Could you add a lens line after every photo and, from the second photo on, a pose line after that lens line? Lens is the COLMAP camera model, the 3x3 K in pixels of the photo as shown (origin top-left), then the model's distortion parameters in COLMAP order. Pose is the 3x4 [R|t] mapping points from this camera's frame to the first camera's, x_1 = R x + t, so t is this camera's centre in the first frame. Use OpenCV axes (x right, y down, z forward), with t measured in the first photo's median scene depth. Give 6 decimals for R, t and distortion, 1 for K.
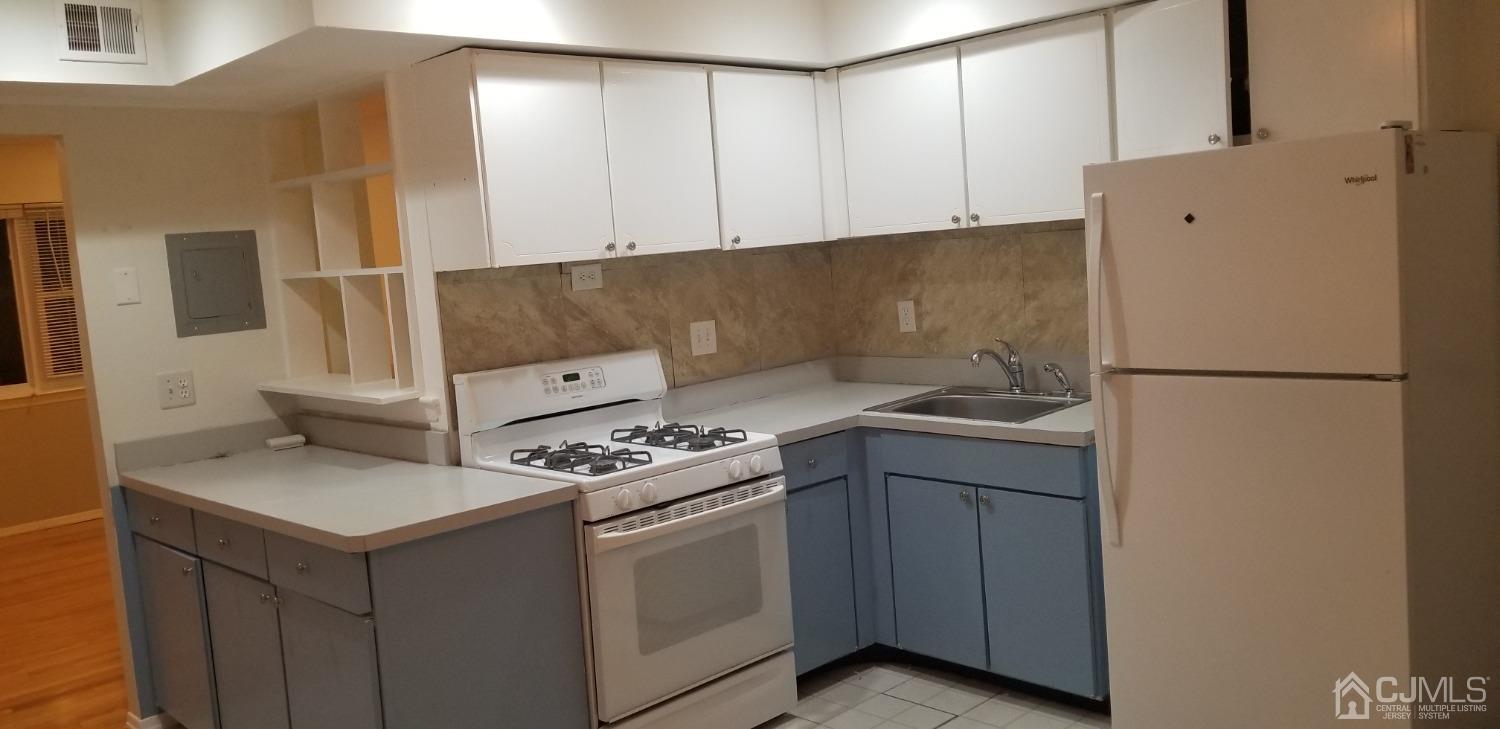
lens RADIAL K [[1184.0, 0, 730.6], [0, 1184.0, 361.4], [0, 0, 1]] dist [0.125832, -0.197805]
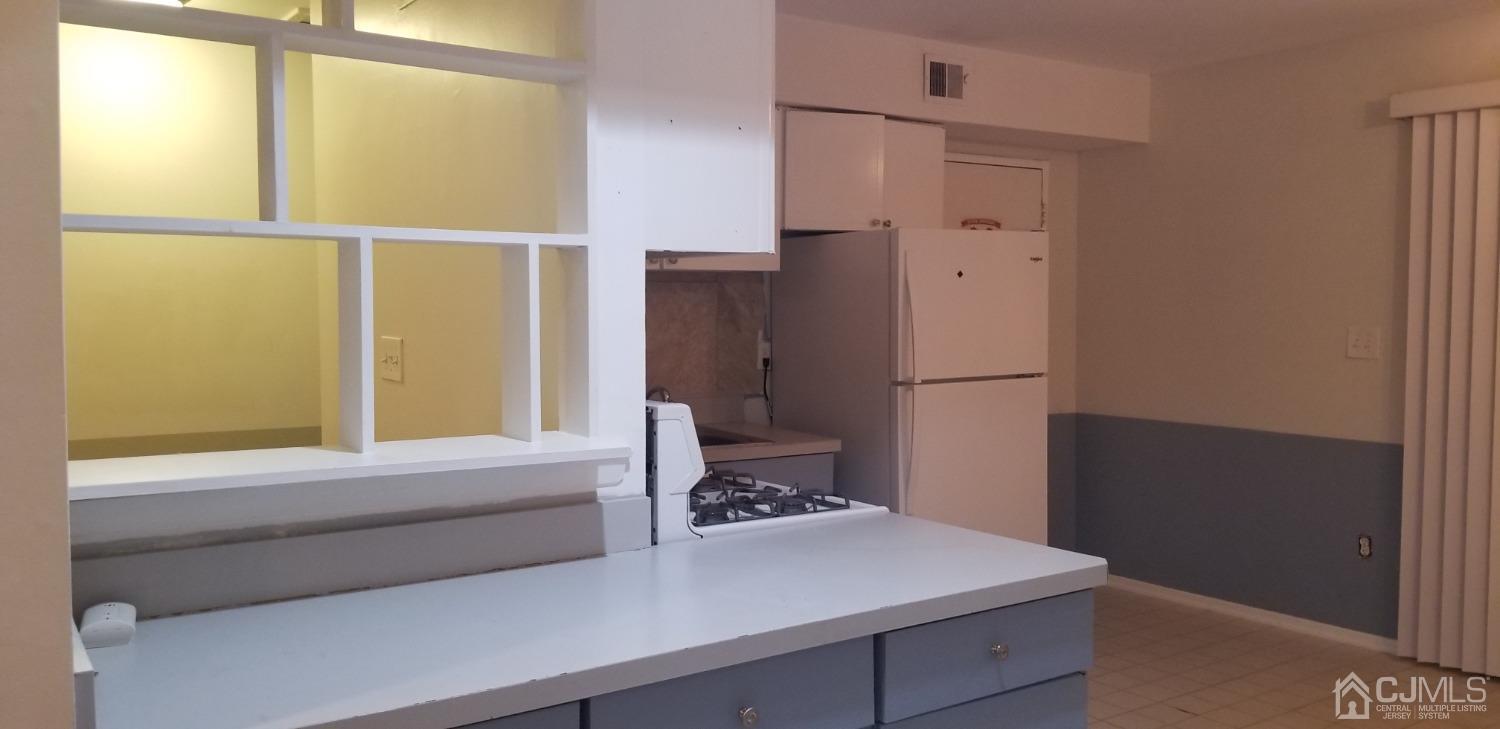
lens RADIAL K [[1184.0, 0, 730.6], [0, 1184.0, 361.4], [0, 0, 1]] dist [0.125832, -0.197805]
pose [[0.144627, 0.024294, 0.989188, -0.866042], [0.086112, 0.995597, -0.037041, 0.014062], [-0.985732, 0.090538, 0.141898, 0.847365]]
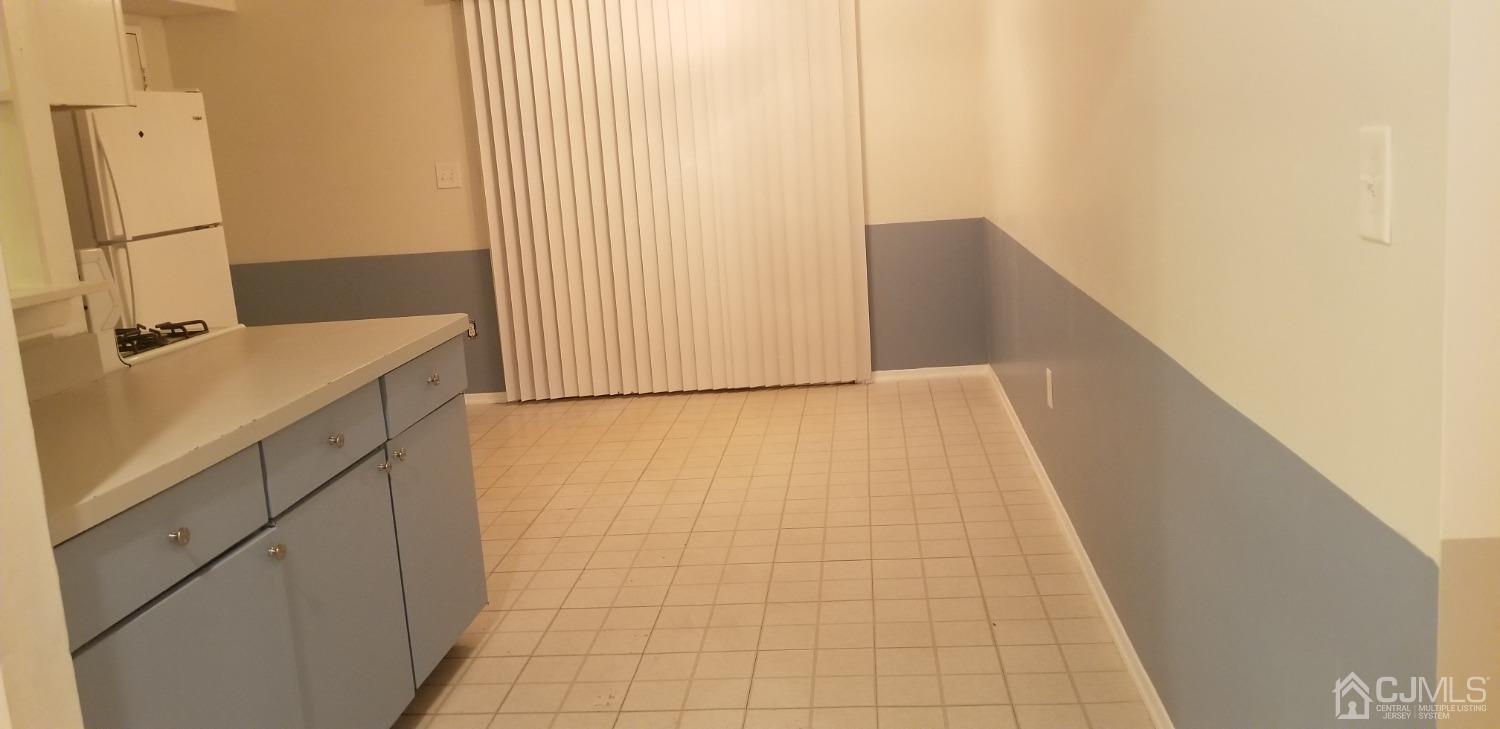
lens RADIAL K [[1184.0, 0, 730.6], [0, 1184.0, 361.4], [0, 0, 1]] dist [0.125832, -0.197805]
pose [[-0.638605, -0.020876, 0.769252, -1.030597], [0.198257, 0.961424, 0.190677, 0.013831], [-0.743558, 0.274277, -0.609831, 1.150164]]
